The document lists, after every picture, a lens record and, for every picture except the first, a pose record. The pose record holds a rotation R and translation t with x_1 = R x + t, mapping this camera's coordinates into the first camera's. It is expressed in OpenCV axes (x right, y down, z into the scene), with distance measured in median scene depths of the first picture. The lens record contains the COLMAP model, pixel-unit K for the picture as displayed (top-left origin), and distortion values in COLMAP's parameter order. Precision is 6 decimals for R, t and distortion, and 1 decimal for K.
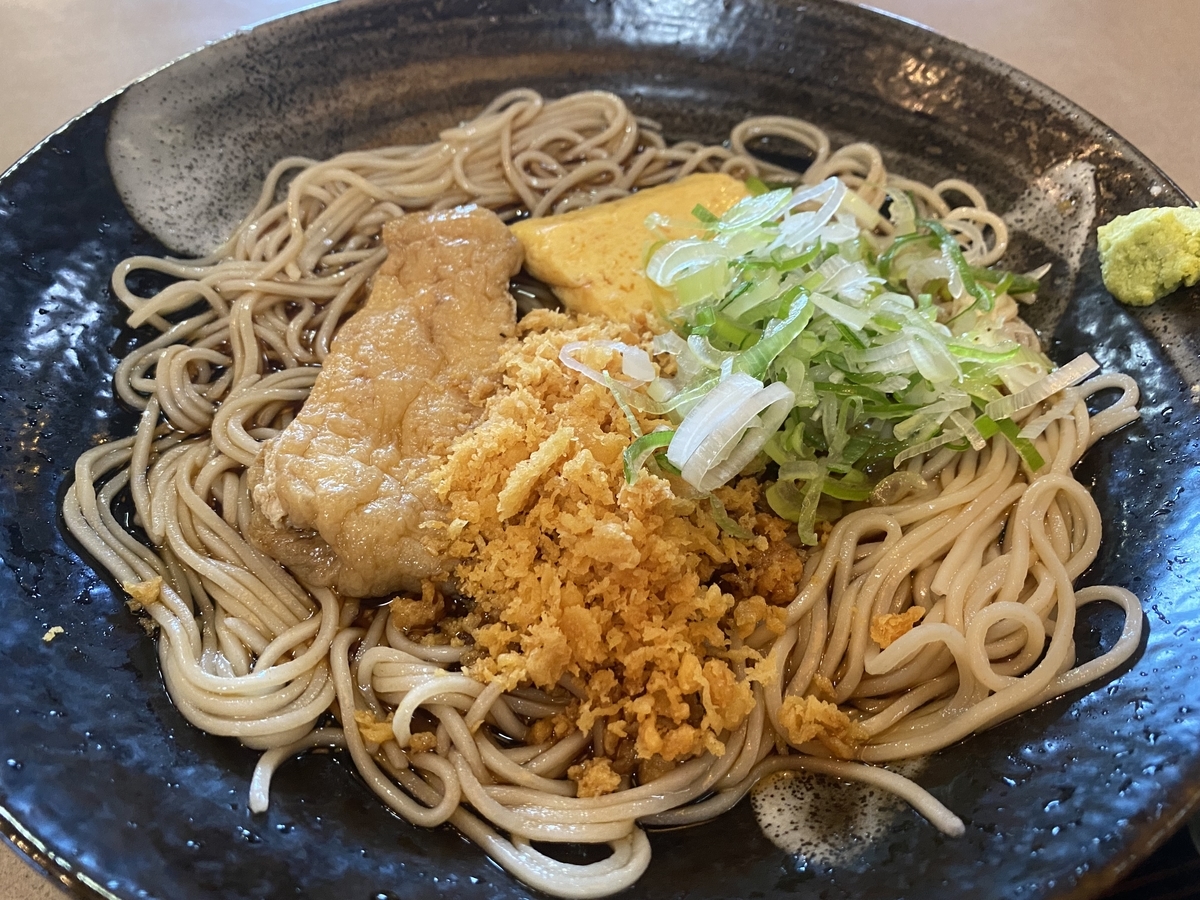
lens RADIAL K [[894.1, 0, 599.7], [0, 894.1, 419.6], [0, 0, 1]] dist [0.040292, -0.143604]
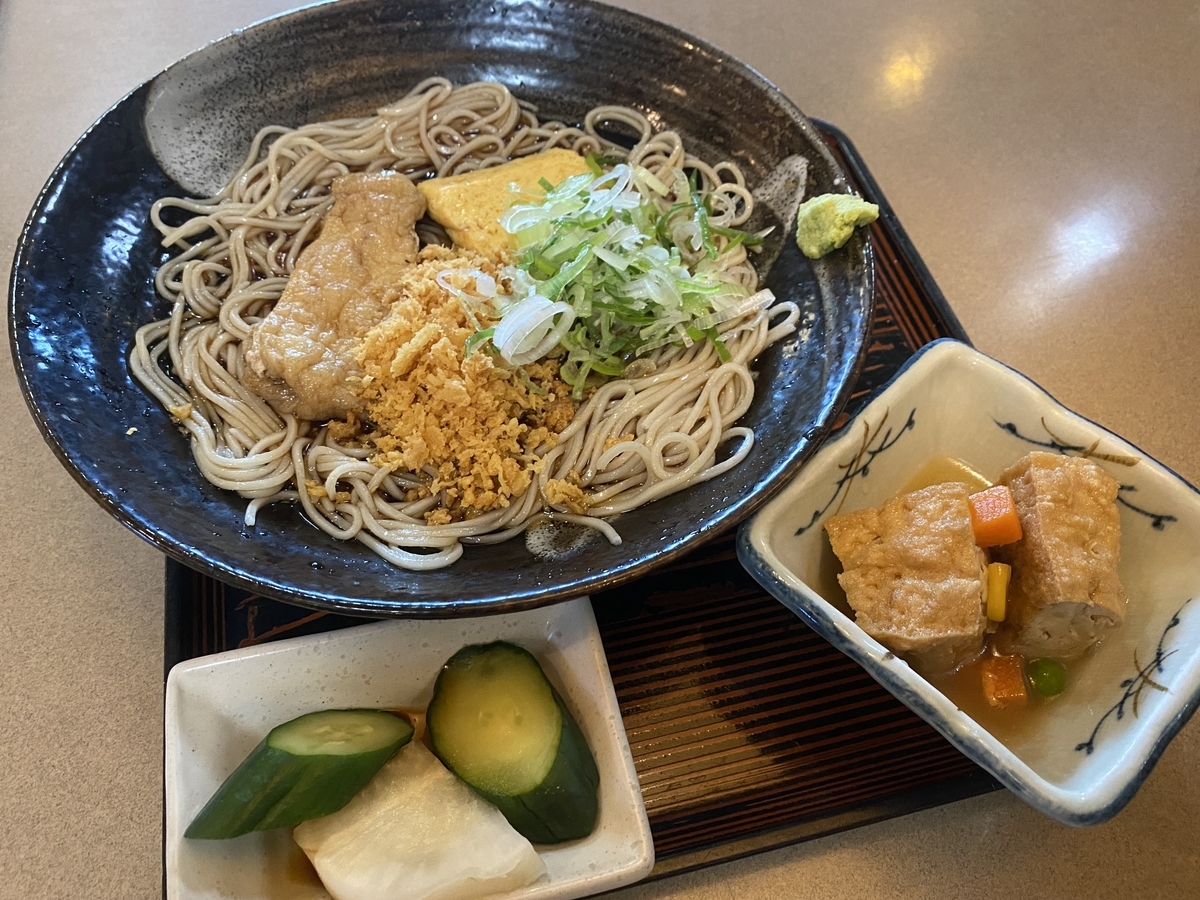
lens RADIAL K [[894.1, 0, 599.7], [0, 894.1, 419.6], [0, 0, 1]] dist [0.040292, -0.143604]
pose [[0.999252, 0.036184, 0.013610, 0.211880], [-0.037496, 0.992854, 0.113292, -0.011638], [-0.009413, -0.113718, 0.993469, -0.567852]]
